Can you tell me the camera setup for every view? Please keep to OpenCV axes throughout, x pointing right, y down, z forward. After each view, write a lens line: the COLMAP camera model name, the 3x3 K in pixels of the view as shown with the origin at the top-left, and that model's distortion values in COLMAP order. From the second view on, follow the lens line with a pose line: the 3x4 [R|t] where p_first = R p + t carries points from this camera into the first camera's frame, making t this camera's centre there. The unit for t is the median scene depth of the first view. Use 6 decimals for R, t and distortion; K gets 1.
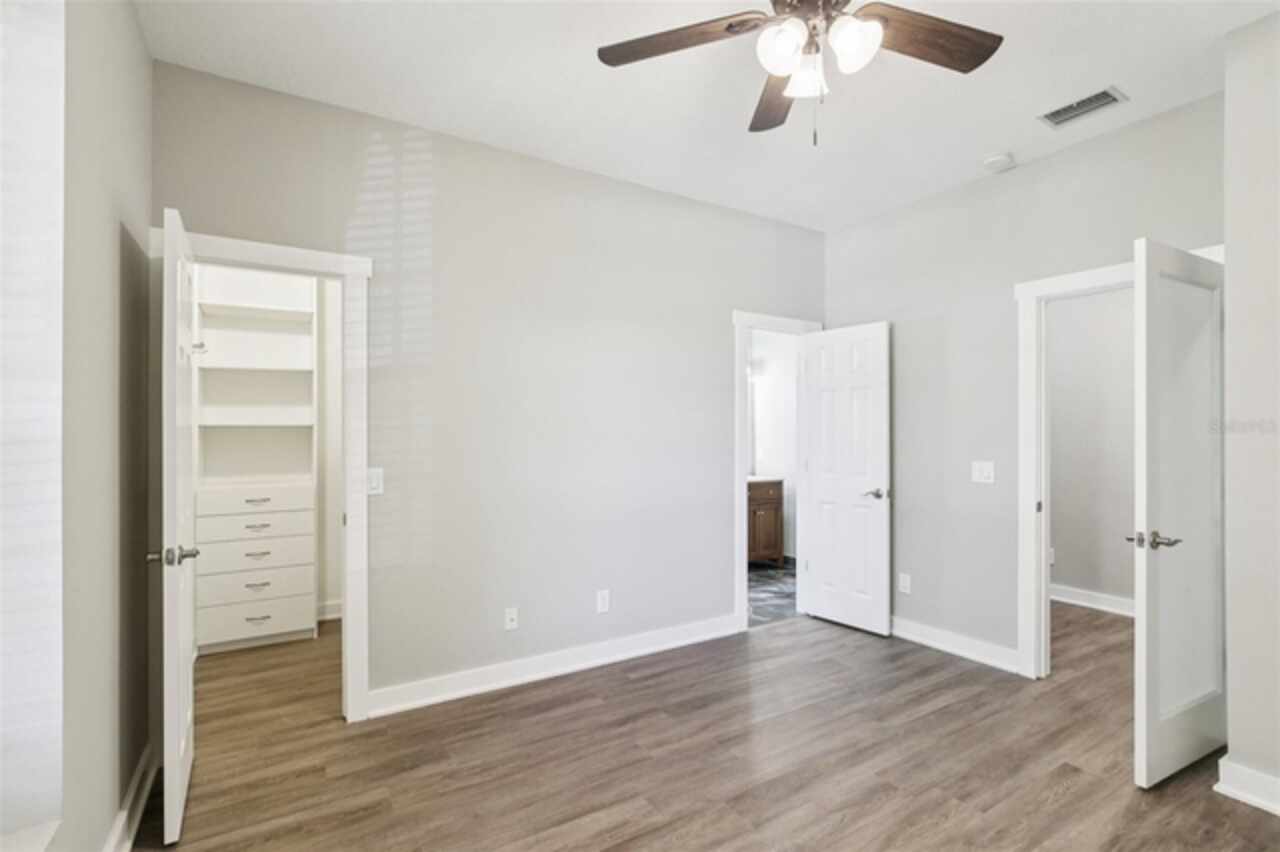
lens RADIAL K [[586.7, 0, 629.0], [0, 586.7, 423.5], [0, 0, 1]] dist [-0.008974, 0.000205]
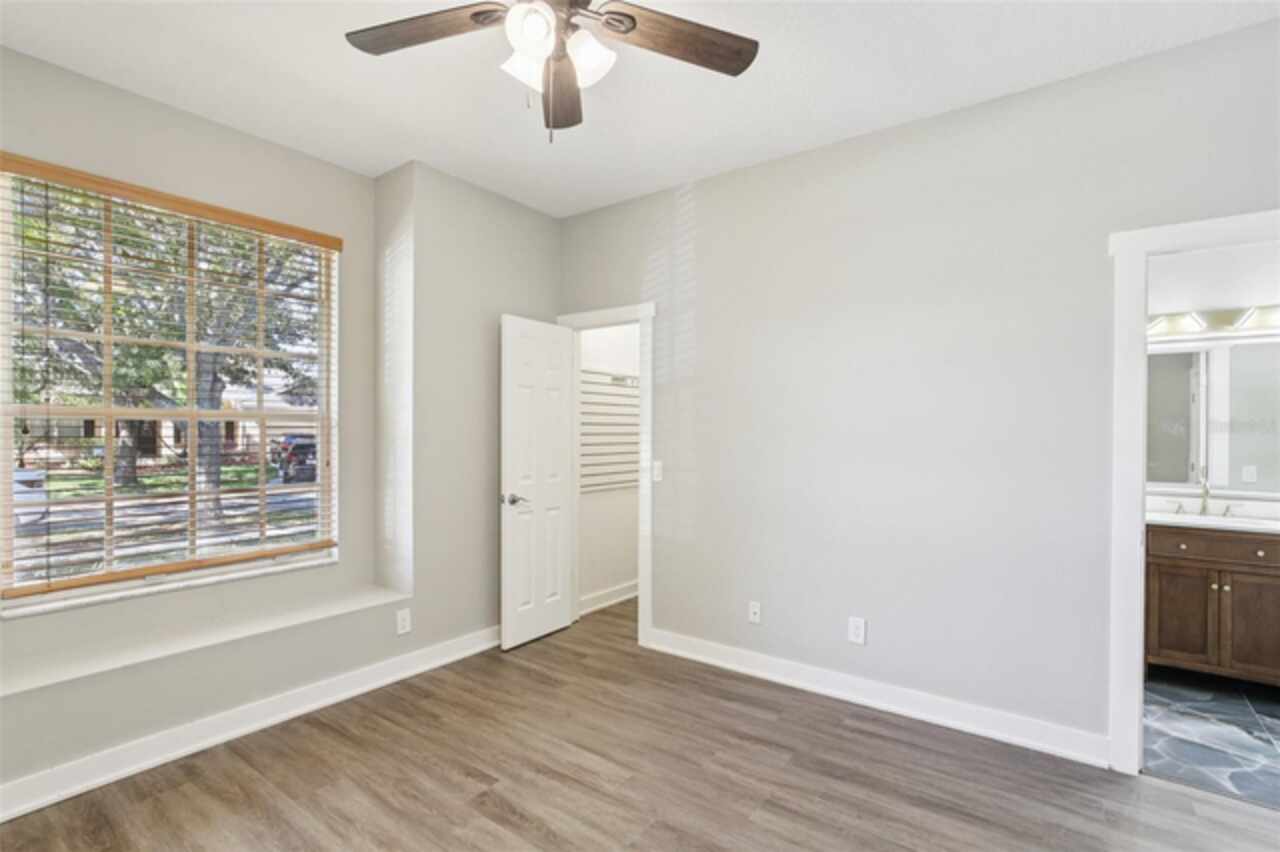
lens RADIAL K [[600.2, 0, 640.0], [0, 600.2, 426.0], [0, 0, 1]] dist [0.000829, 0.000554]
pose [[0.385405, -0.005337, -0.922732, 0.812724], [0.011023, 0.999939, -0.001179, -0.000842], [0.922682, -0.009717, 0.385440, 0.454439]]
